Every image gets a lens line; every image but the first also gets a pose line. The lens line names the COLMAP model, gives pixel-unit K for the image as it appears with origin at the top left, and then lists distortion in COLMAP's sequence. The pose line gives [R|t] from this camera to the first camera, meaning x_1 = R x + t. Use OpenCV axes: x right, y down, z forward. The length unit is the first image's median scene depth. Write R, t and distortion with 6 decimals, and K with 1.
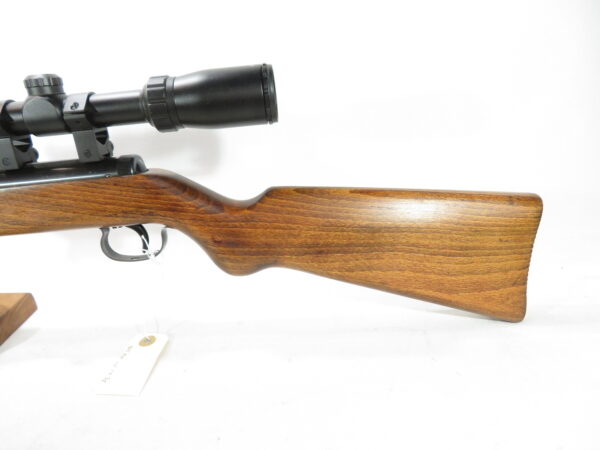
lens RADIAL K [[431.2, 0, 300.0], [0, 431.2, 225.0], [0, 0, 1]] dist [-0.002564, -0.001157]
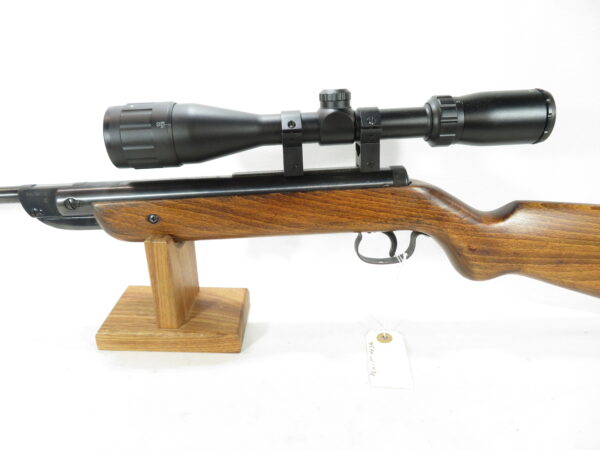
lens RADIAL K [[431.2, 0, 300.0], [0, 431.2, 225.0], [0, 0, 1]] dist [-0.002564, -0.001157]
pose [[0.998295, 0.038451, 0.043916, -0.682854], [-0.038763, 0.999229, 0.006287, -0.013246], [-0.043640, -0.007978, 0.999015, -0.073202]]
